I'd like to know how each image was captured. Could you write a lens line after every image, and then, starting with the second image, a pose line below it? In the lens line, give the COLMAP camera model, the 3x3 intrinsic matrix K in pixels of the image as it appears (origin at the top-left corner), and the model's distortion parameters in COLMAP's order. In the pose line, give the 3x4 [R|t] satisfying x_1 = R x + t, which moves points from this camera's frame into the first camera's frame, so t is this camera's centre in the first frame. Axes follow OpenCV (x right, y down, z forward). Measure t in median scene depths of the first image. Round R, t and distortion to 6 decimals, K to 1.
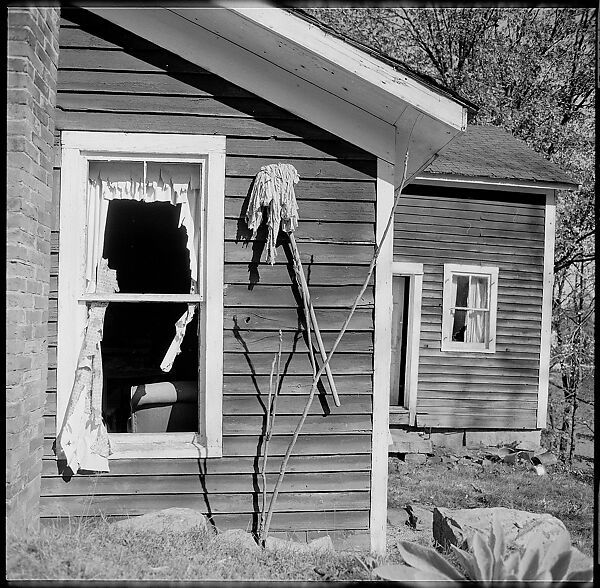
lens RADIAL K [[556.8, 0, 299.4], [0, 556.8, 298.9], [0, 0, 1]] dist [-0.052764, 0.023629]
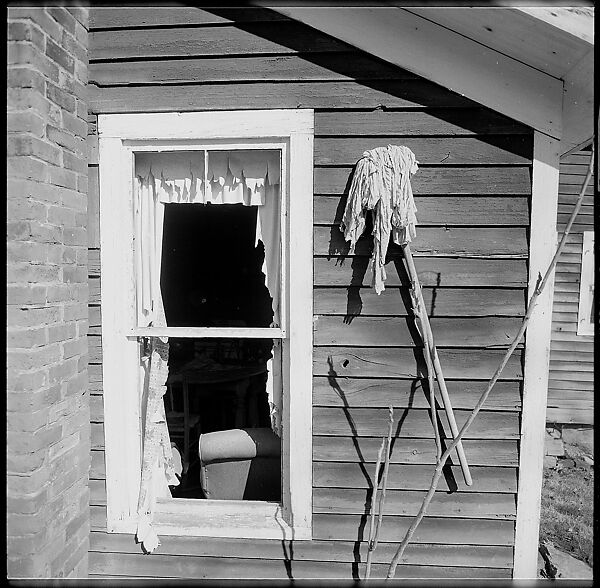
lens RADIAL K [[558.8, 0, 304.0], [0, 558.8, 294.9], [0, 0, 1]] dist [-0.056012, 0.029891]
pose [[0.983835, 0.006544, -0.178960, -0.015312], [0.008690, 0.996410, 0.084209, -0.115961], [0.178868, -0.084403, 0.980246, 0.274764]]
